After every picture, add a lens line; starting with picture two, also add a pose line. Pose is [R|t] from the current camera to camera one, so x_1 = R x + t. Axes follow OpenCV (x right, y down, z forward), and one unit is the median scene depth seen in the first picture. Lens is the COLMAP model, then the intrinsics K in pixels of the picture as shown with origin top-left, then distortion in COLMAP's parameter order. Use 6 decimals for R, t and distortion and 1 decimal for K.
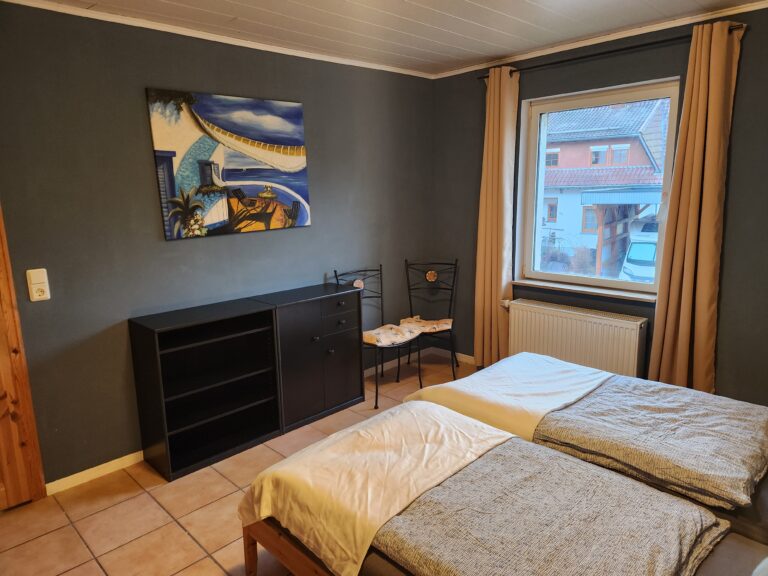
lens RADIAL K [[512.9, 0, 384.0], [0, 512.9, 288.0], [0, 0, 1]] dist [0.002954, -0.000372]
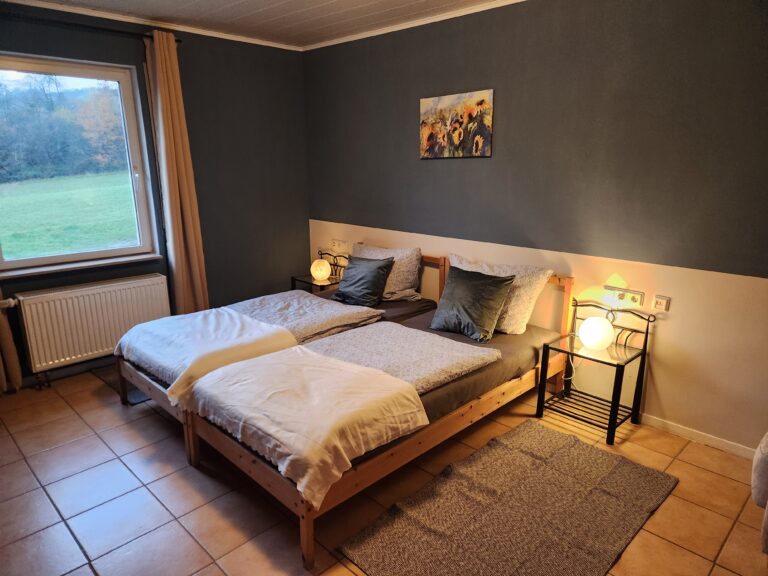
lens RADIAL K [[512.9, 0, 384.0], [0, 512.9, 288.0], [0, 0, 1]] dist [0.002954, -0.000372]
pose [[0.002607, -0.227655, 0.973738, -1.024860], [0.195783, 0.955013, 0.222753, -0.109432], [-0.980644, 0.190061, 0.047061, 0.699936]]
